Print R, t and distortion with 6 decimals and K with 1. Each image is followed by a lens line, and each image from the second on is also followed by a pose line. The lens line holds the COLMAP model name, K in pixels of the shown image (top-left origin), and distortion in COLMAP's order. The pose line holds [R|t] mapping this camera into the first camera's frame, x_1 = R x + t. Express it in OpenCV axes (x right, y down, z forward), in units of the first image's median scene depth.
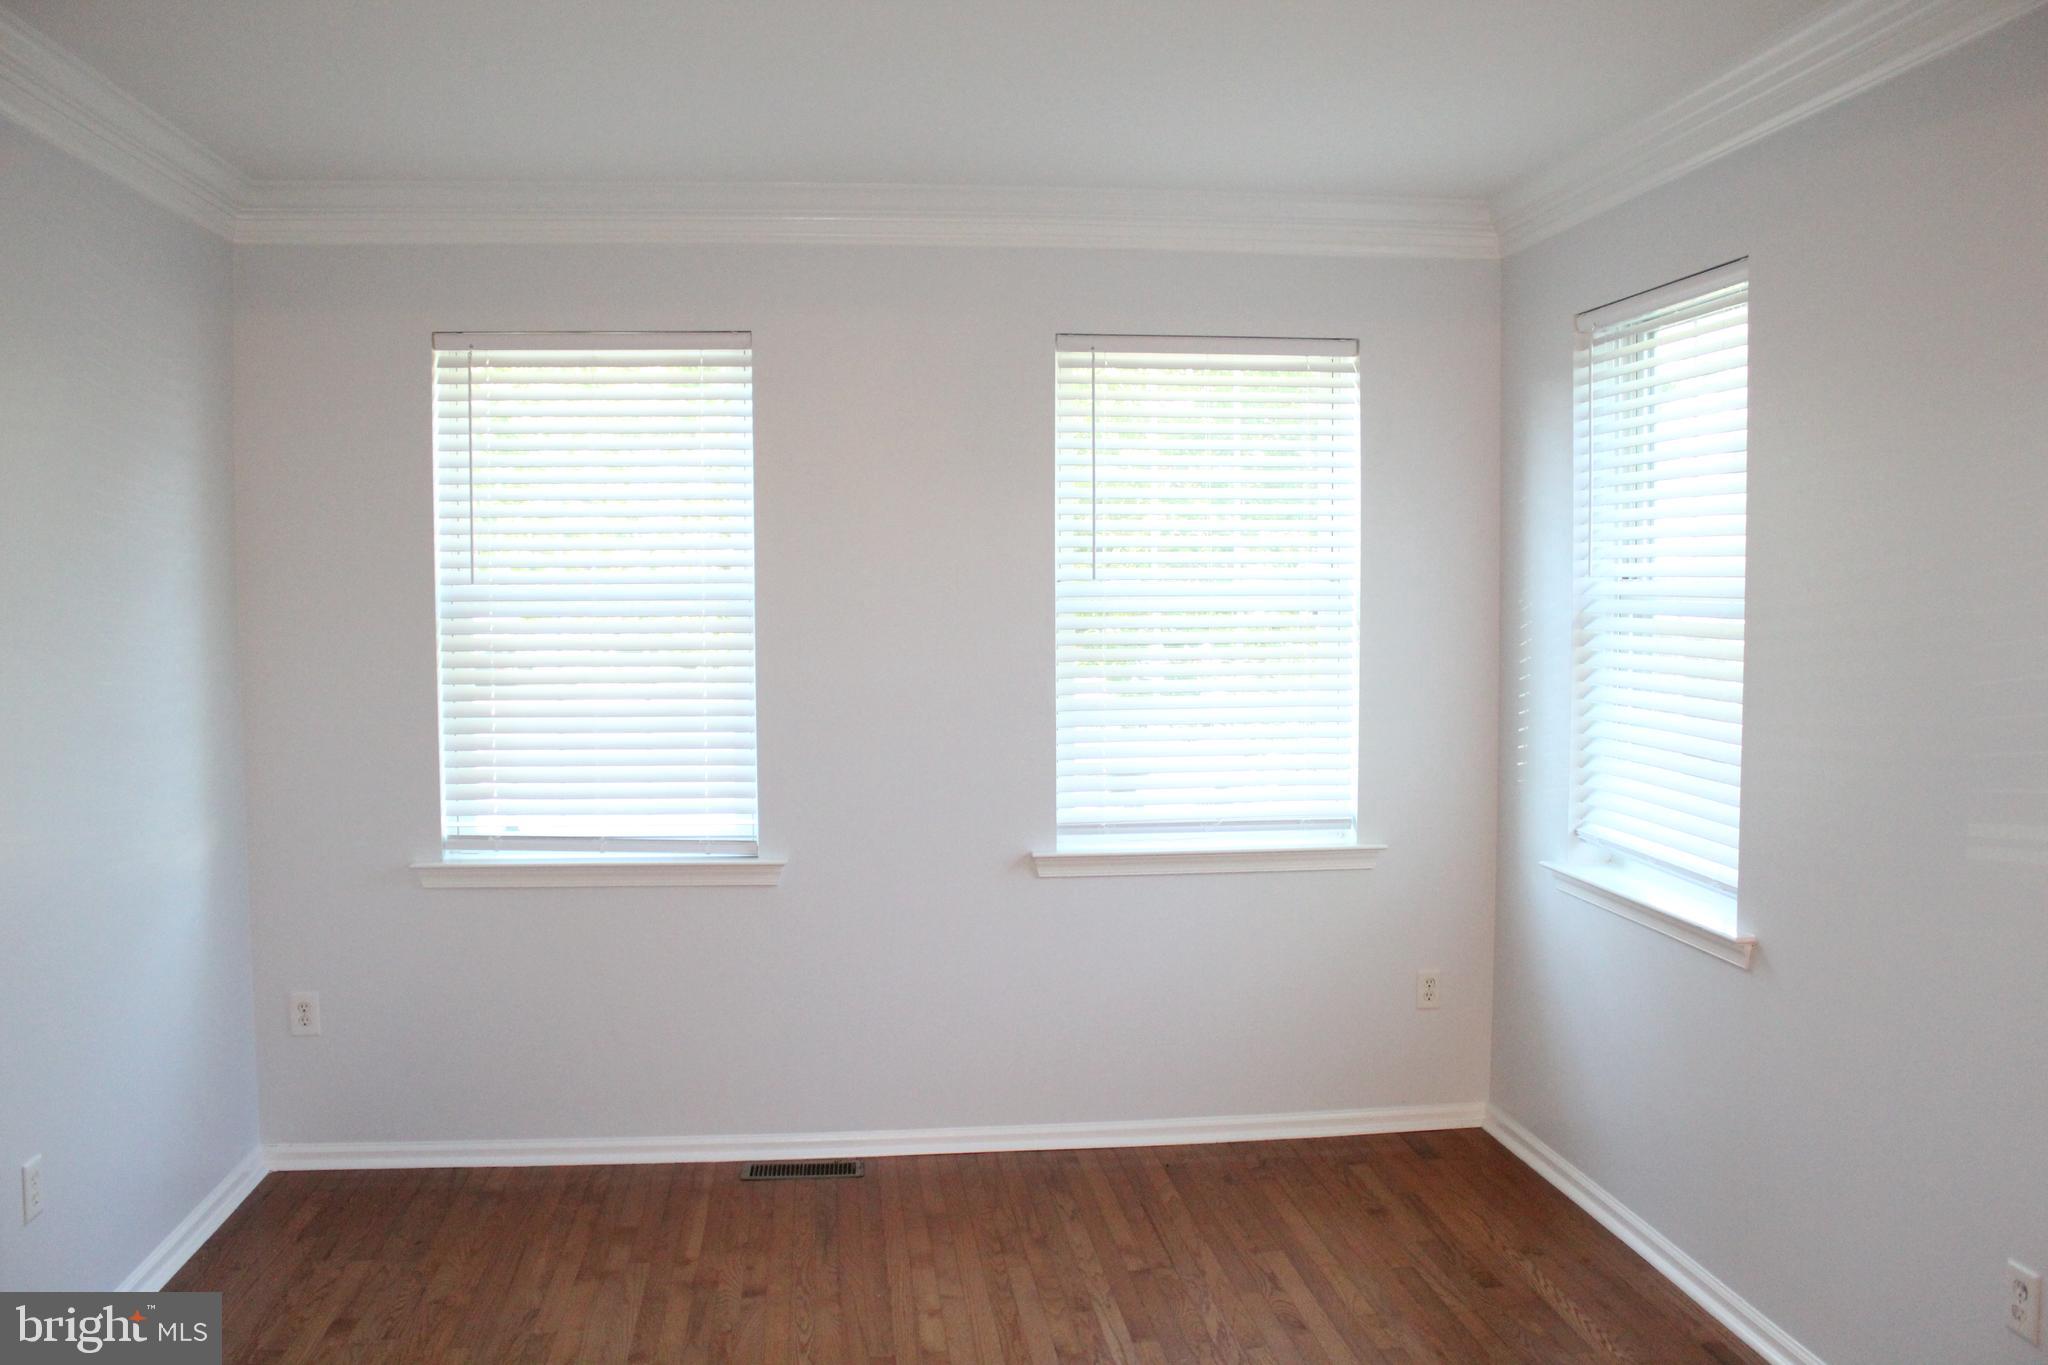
lens RADIAL K [[1699.7, 0, 1018.1], [0, 1699.7, 685.1], [0, 0, 1]] dist [-0.164917, 0.143568]
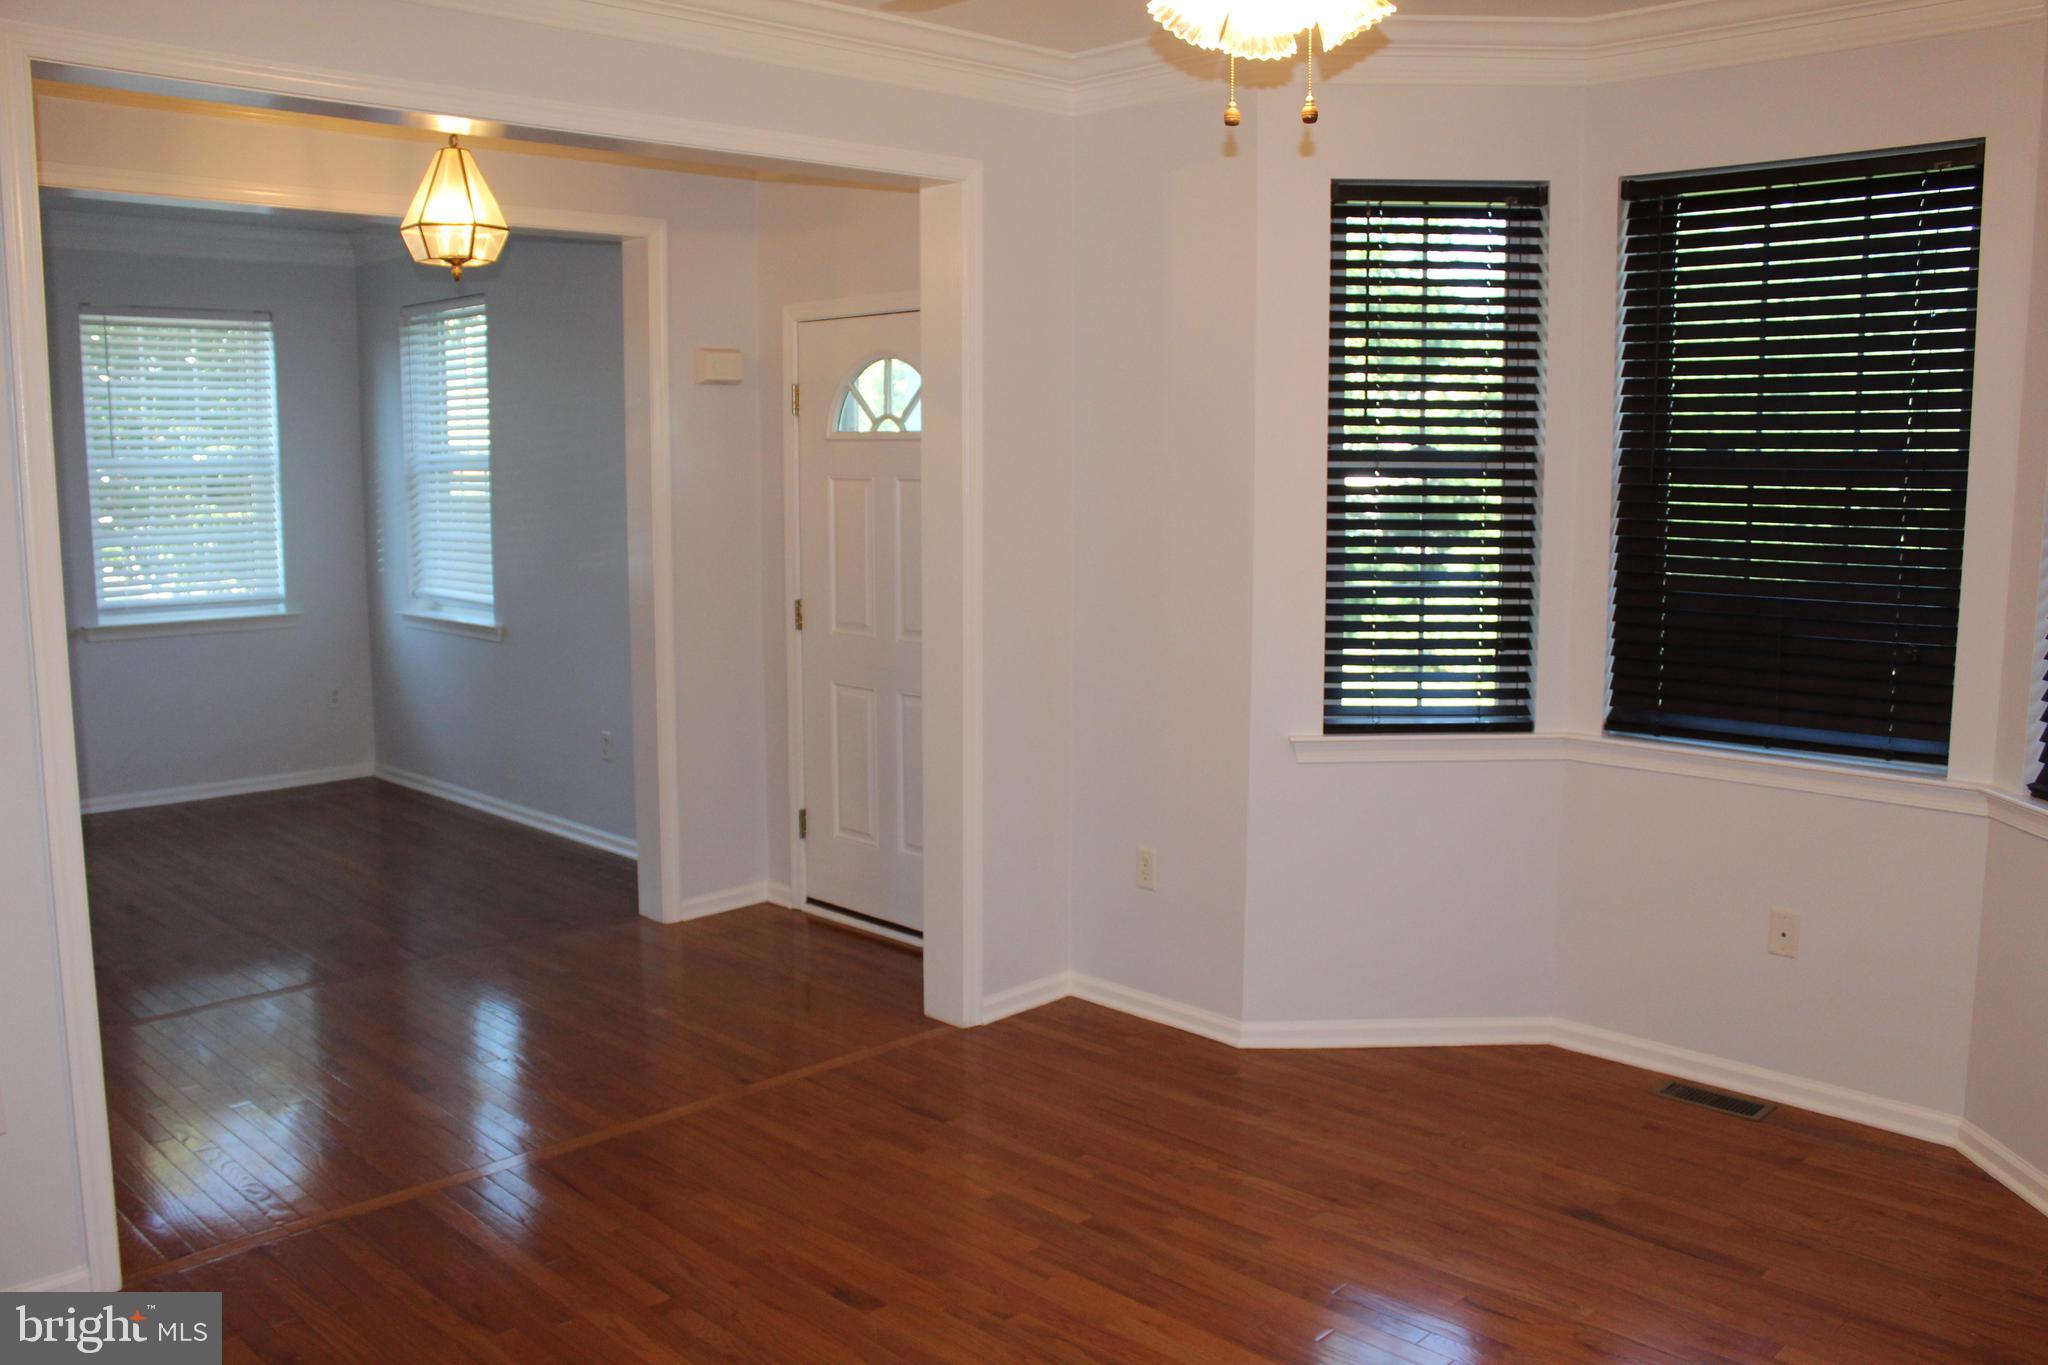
lens RADIAL K [[1699.7, 0, 1018.1], [0, 1699.7, 685.1], [0, 0, 1]] dist [-0.164917, 0.143568]
pose [[0.788114, -0.076785, 0.610722, -0.259623], [0.033908, 0.996098, 0.081481, 0.061635], [-0.614595, -0.043508, 0.787642, -0.828289]]
